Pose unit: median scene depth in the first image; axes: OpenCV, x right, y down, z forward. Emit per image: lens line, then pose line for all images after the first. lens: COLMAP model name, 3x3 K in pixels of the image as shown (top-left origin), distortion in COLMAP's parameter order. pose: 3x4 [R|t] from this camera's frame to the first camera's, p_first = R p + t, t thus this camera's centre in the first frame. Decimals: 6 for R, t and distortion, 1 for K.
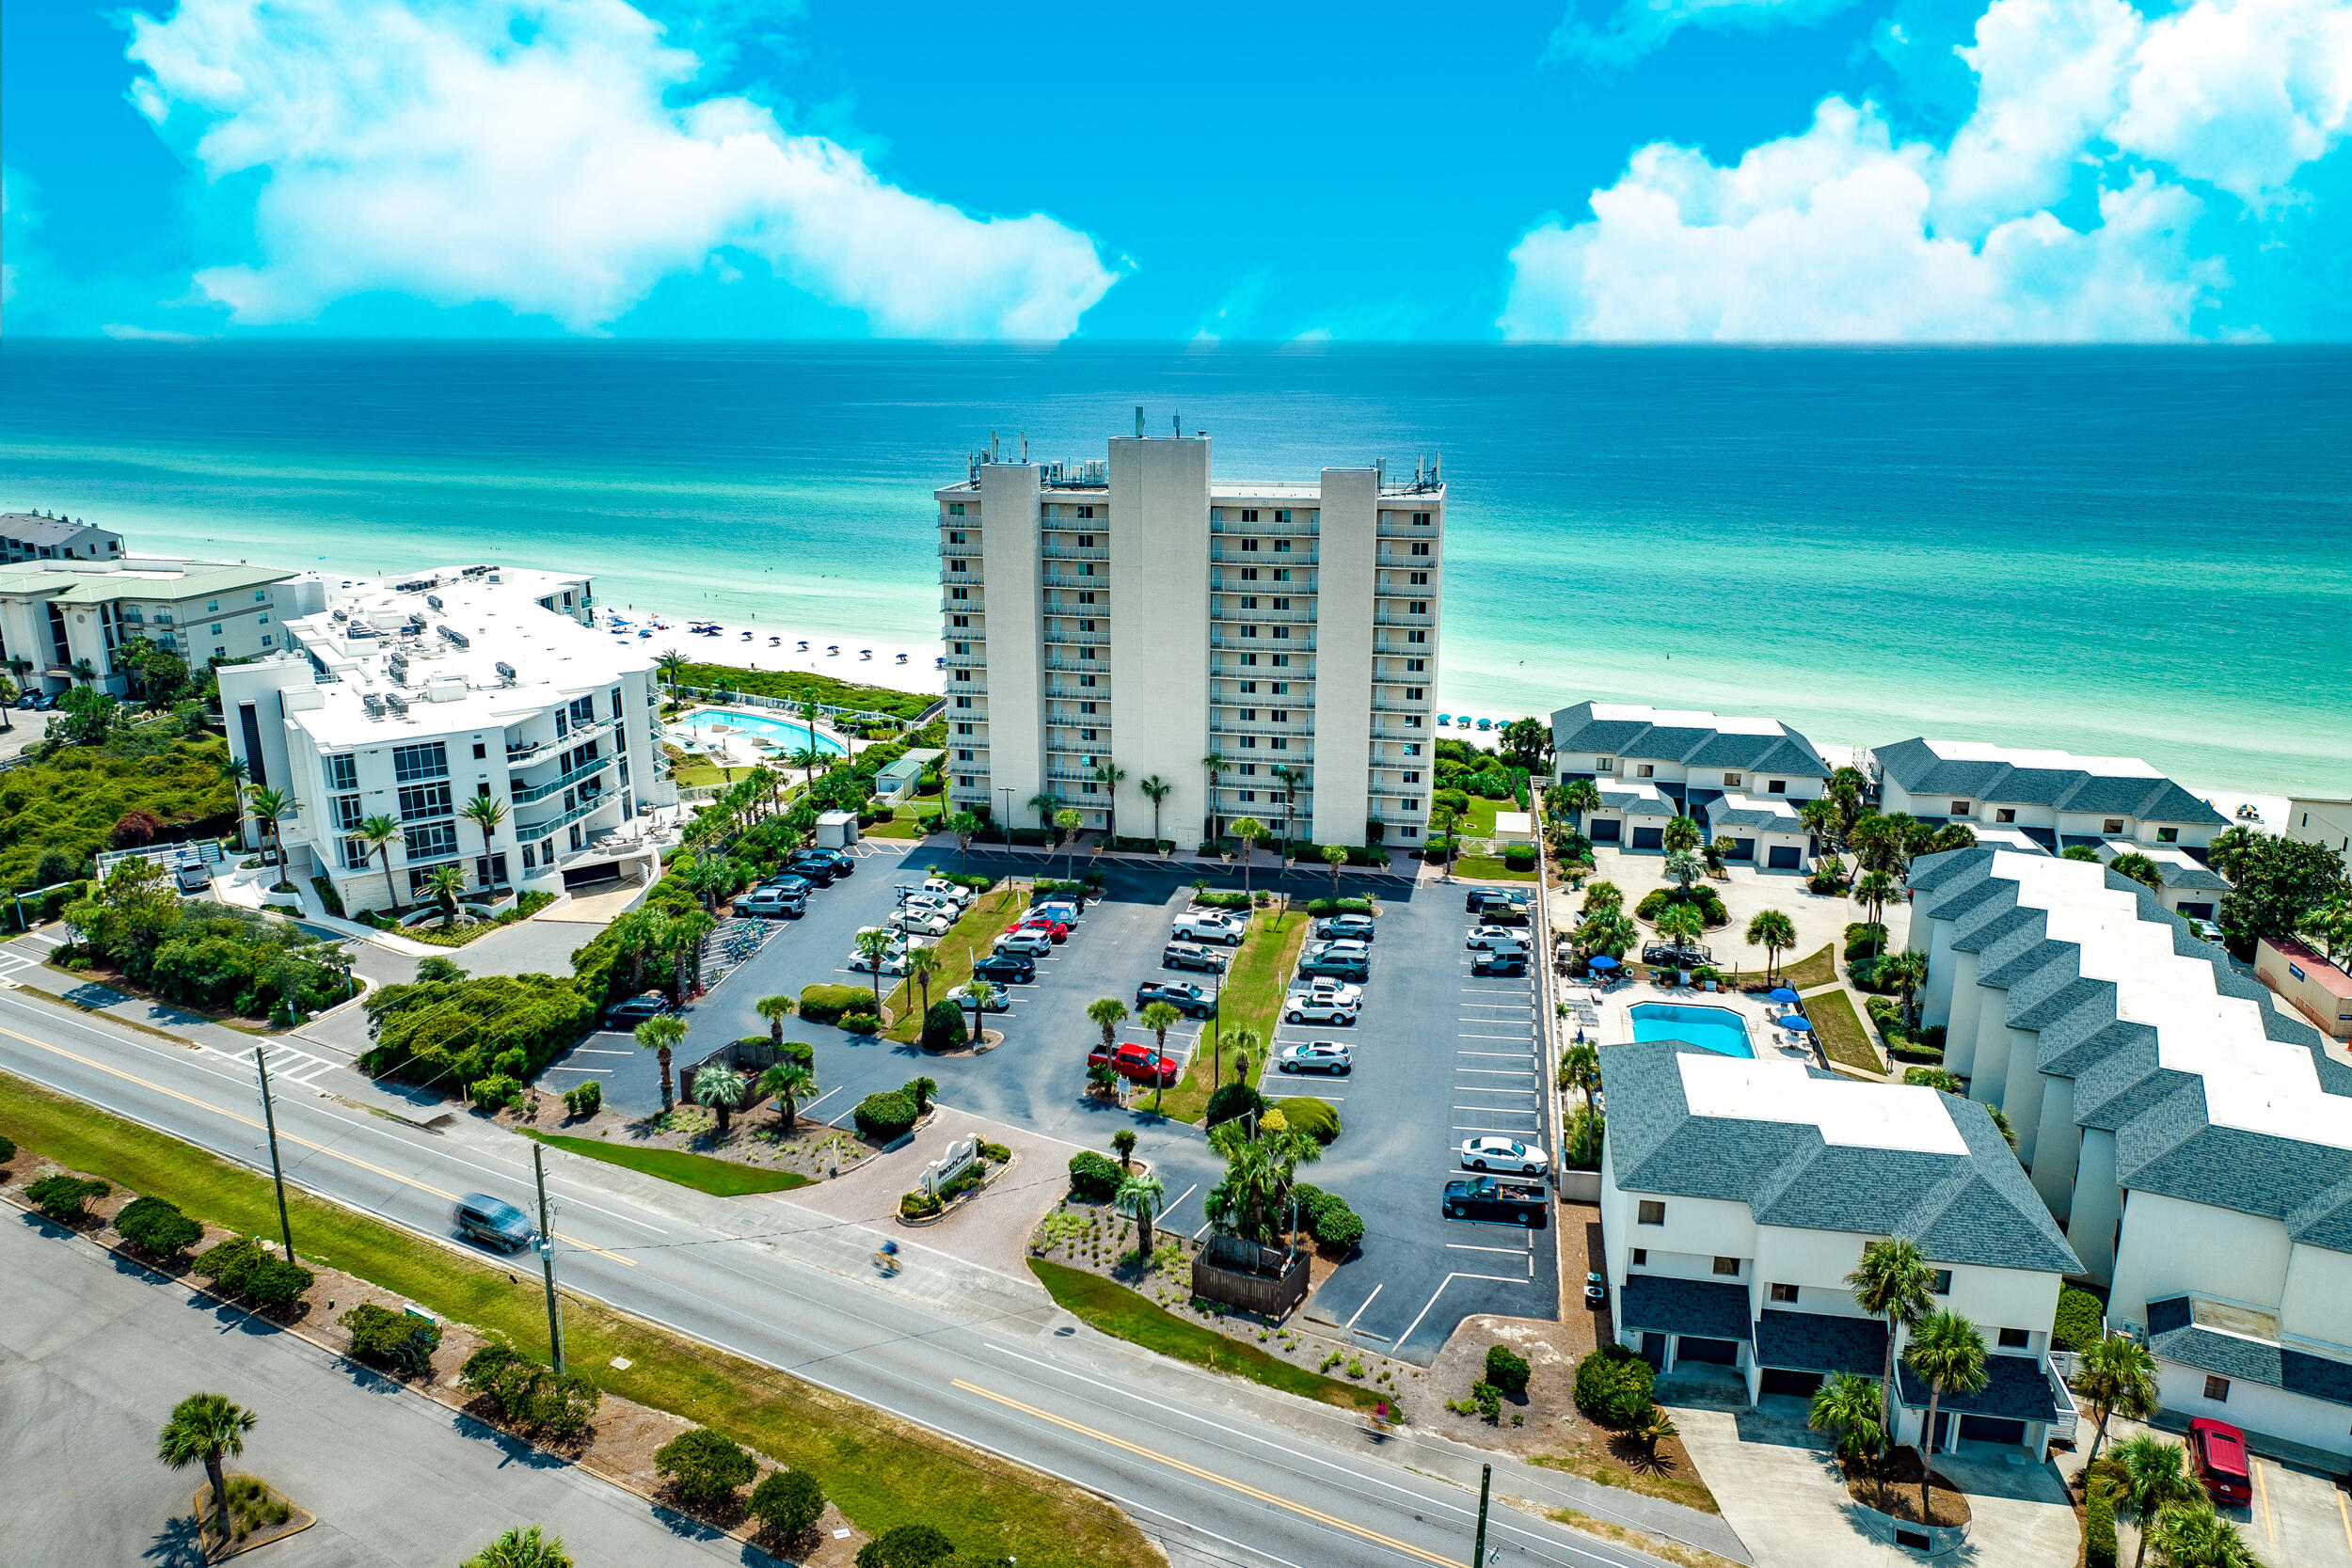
lens RADIAL K [[1554.7, 0, 1187.0], [0, 1554.7, 834.9], [0, 0, 1]] dist [-0.022500, 0.002838]
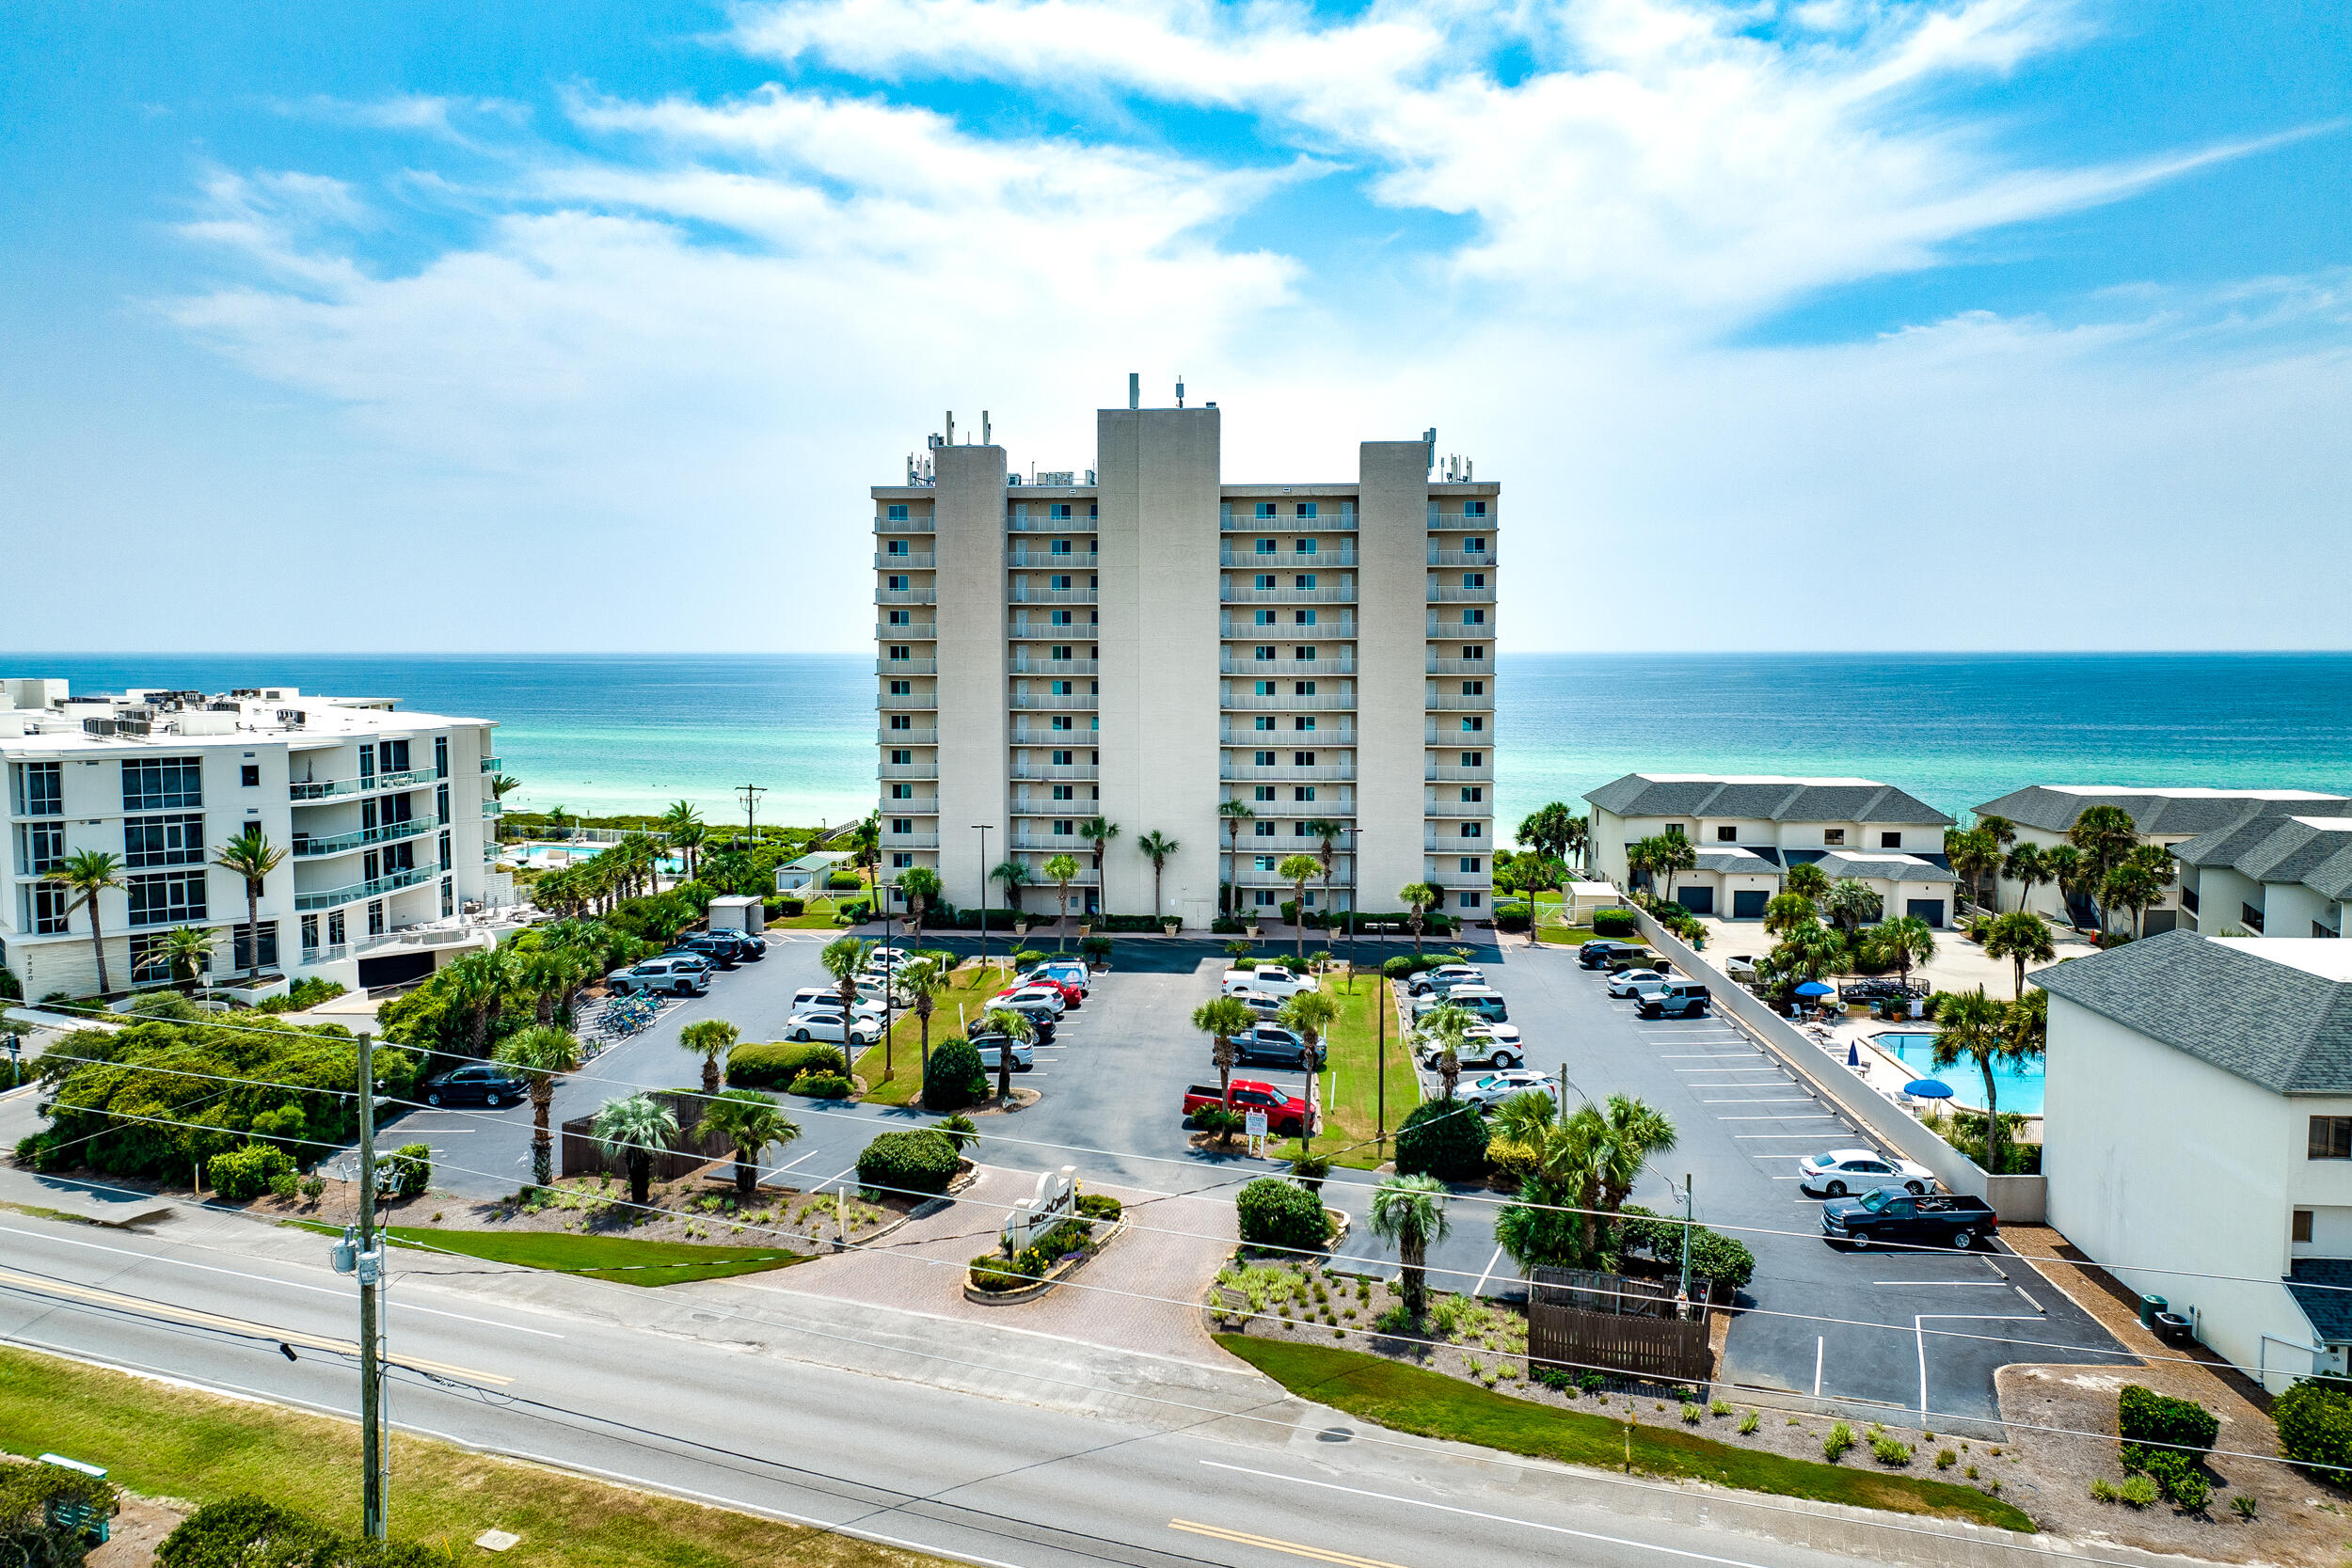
lens RADIAL K [[1625.7, 0, 1206.4], [0, 1625.7, 783.7], [0, 0, 1]] dist [-0.035748, 0.032132]
pose [[0.992979, -0.015311, 0.117295, -0.124871], [0.038117, 0.980114, -0.194742, 0.135660], [-0.111981, 0.197845, 0.973816, 0.266304]]
